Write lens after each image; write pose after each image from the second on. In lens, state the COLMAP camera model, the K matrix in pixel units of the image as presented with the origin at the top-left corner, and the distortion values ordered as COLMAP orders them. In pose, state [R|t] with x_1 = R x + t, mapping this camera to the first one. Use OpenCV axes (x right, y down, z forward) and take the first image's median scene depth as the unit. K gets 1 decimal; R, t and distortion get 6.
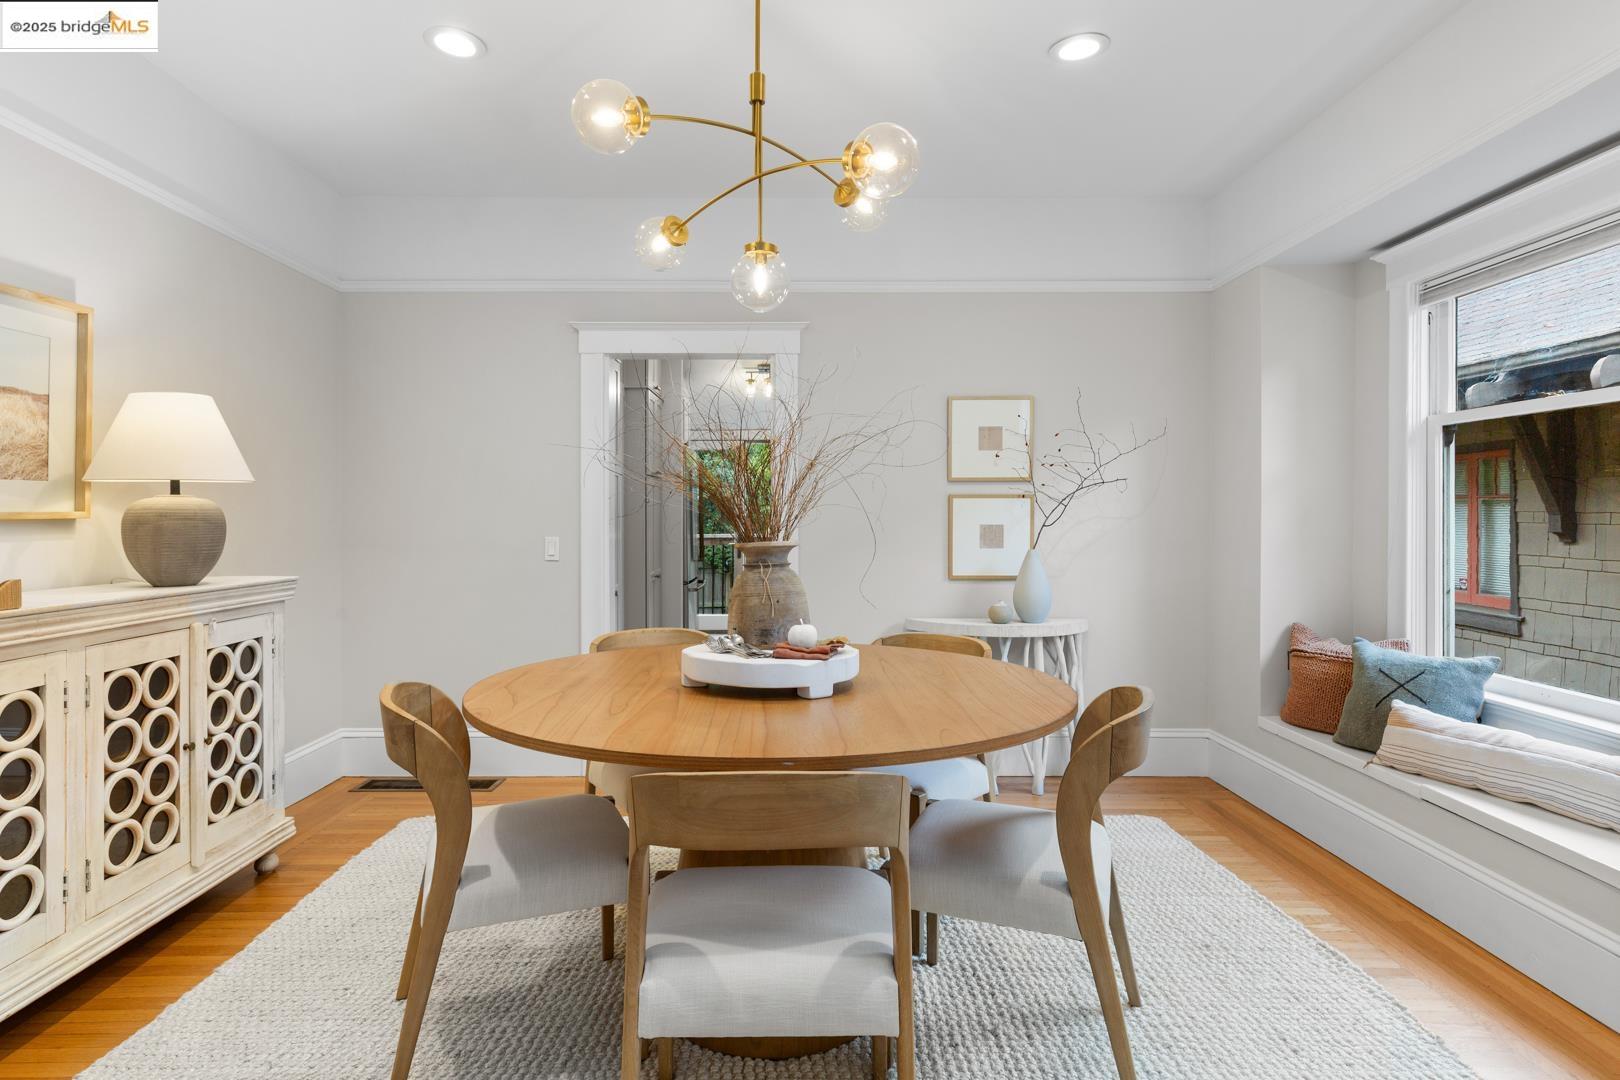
lens RADIAL K [[854.6, 0, 810.1], [0, 854.6, 525.6], [0, 0, 1]] dist [0.001180, -0.002416]
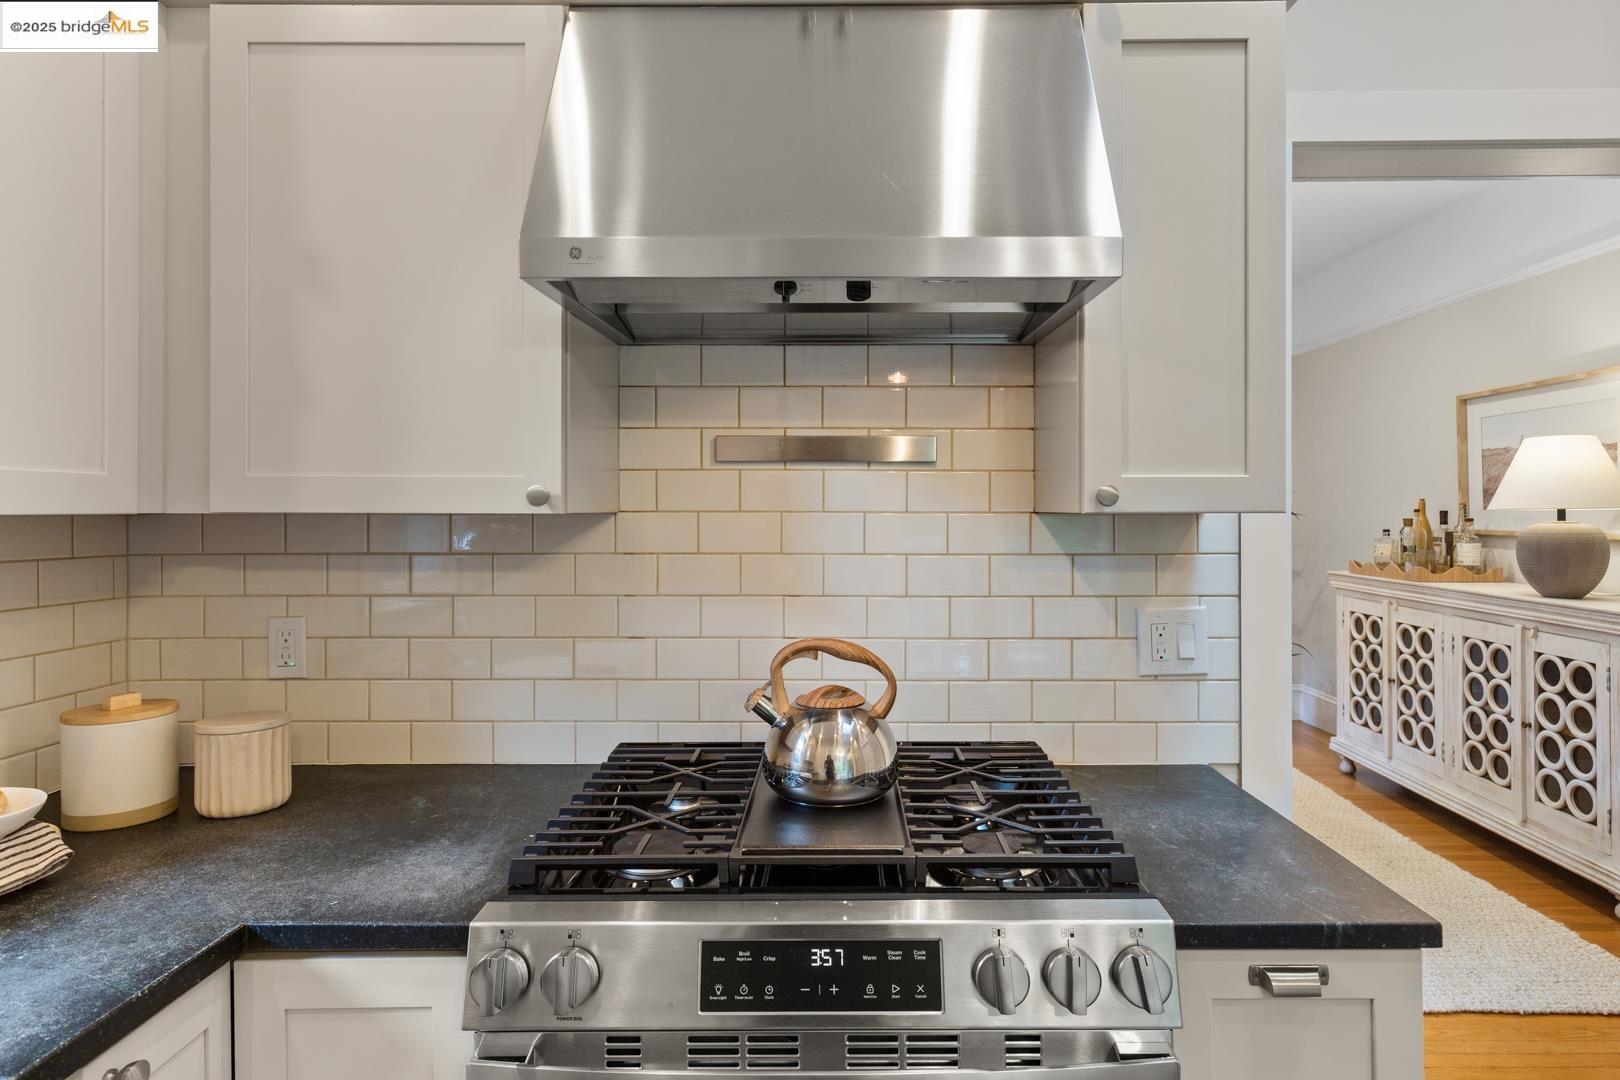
lens RADIAL K [[925.3, 0, 835.9], [0, 925.3, 508.7], [0, 0, 1]] dist [0.003626, 0.001388]
pose [[-0.999715, 0.002577, 0.023743, 0.258067], [0.002937, 0.999881, 0.015140, -0.082752], [-0.023702, 0.015205, -0.999603, 2.539985]]
